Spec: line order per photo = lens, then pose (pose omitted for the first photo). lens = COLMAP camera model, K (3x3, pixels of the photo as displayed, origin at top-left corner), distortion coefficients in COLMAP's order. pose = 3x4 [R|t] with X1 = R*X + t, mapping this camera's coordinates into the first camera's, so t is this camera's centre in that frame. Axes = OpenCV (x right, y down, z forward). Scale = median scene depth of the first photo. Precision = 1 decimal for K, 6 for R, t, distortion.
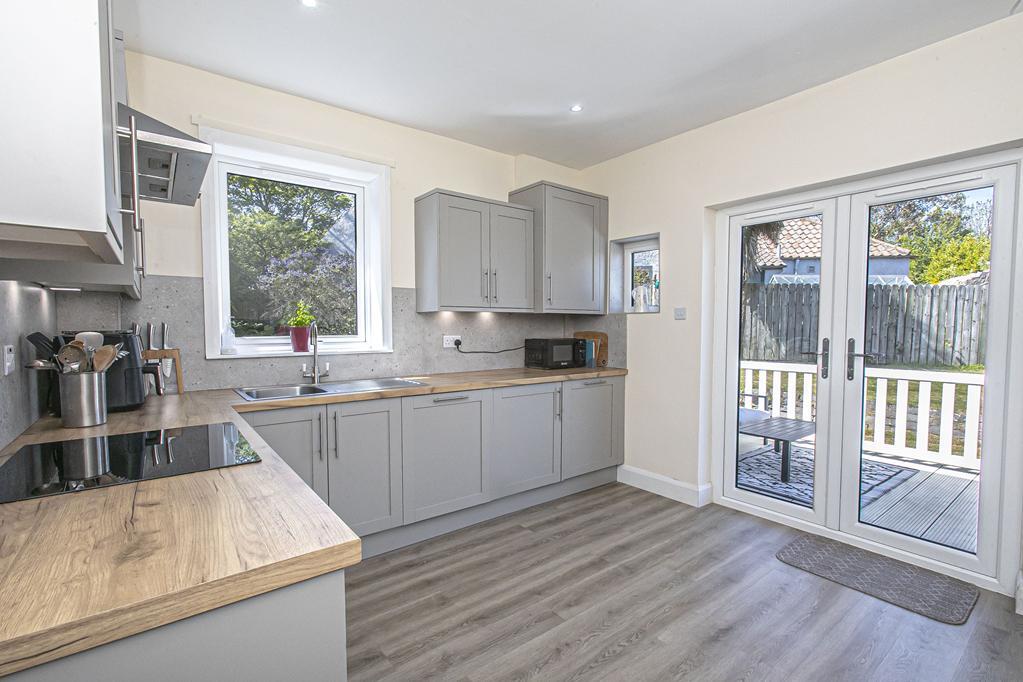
lens RADIAL K [[461.8, 0, 506.8], [0, 461.8, 341.5], [0, 0, 1]] dist [-0.002356, 0.000771]
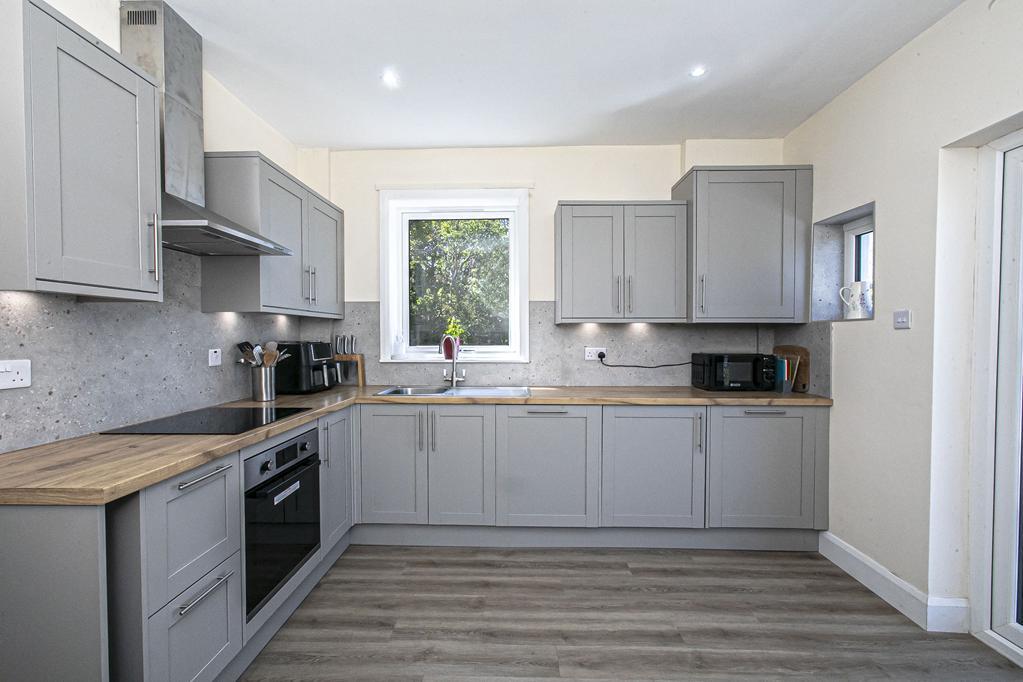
lens RADIAL K [[449.8, 0, 506.1], [0, 449.8, 343.8], [0, 0, 1]] dist [0.000169, 0.001188]
pose [[0.778144, 0.011357, -0.627984, 0.356357], [-0.023074, 0.999678, -0.010512, -0.007527], [0.627662, 0.022670, 0.778155, 0.162759]]
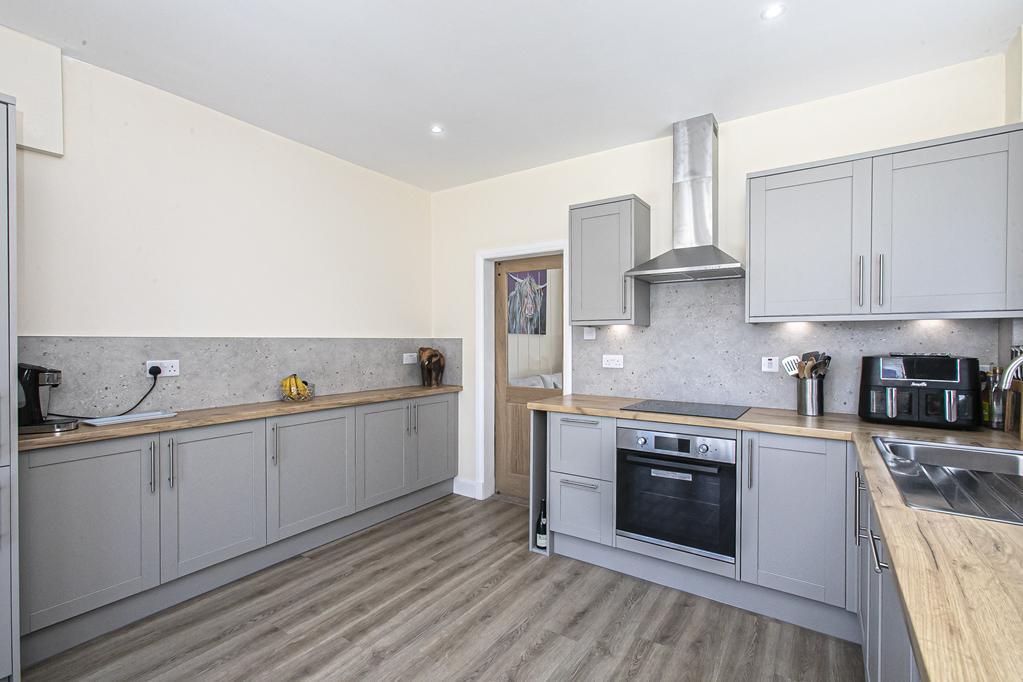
lens RADIAL K [[473.8, 0, 511.5], [0, 473.8, 341.0], [0, 0, 1]] dist [0.000952, 0.000379]
pose [[-0.946771, 0.002806, -0.321896, 0.244292], [-0.010521, 0.999158, 0.039654, -0.052947], [0.321736, 0.040929, -0.945944, 1.082882]]
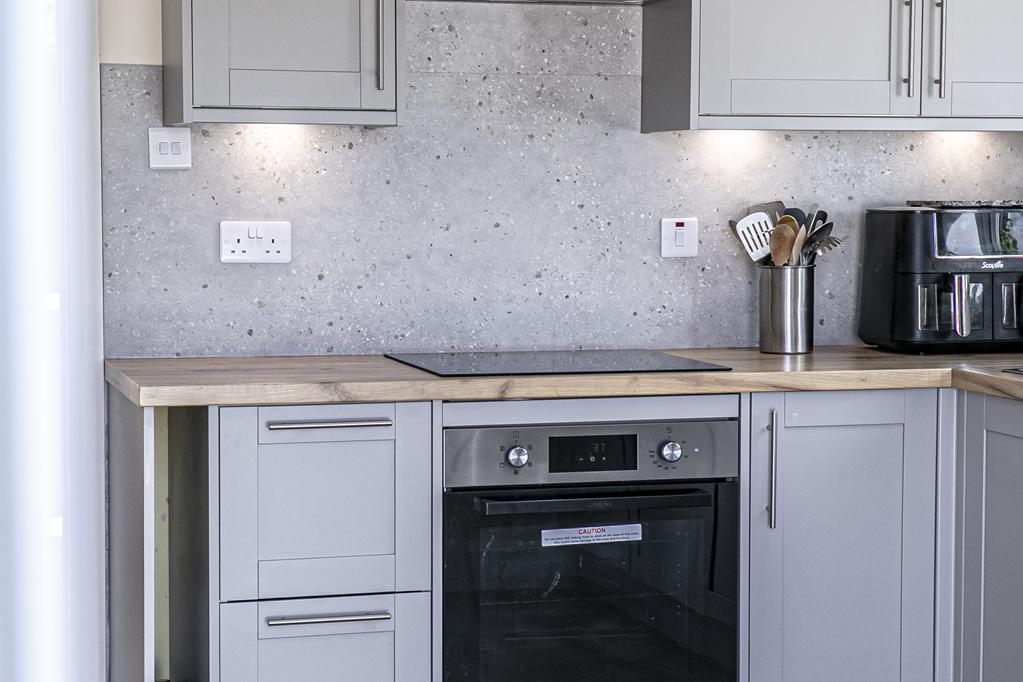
lens RADIAL K [[2095.1, 0, 511.2], [0, 2095.1, 341.2], [0, 0, 1]] dist [0.225696, -0.030392]
pose [[-0.348638, 0.069354, -0.934688, 0.944035], [-0.037915, 0.995399, 0.088001, -0.034314], [0.936490, 0.066119, -0.344404, 0.831008]]
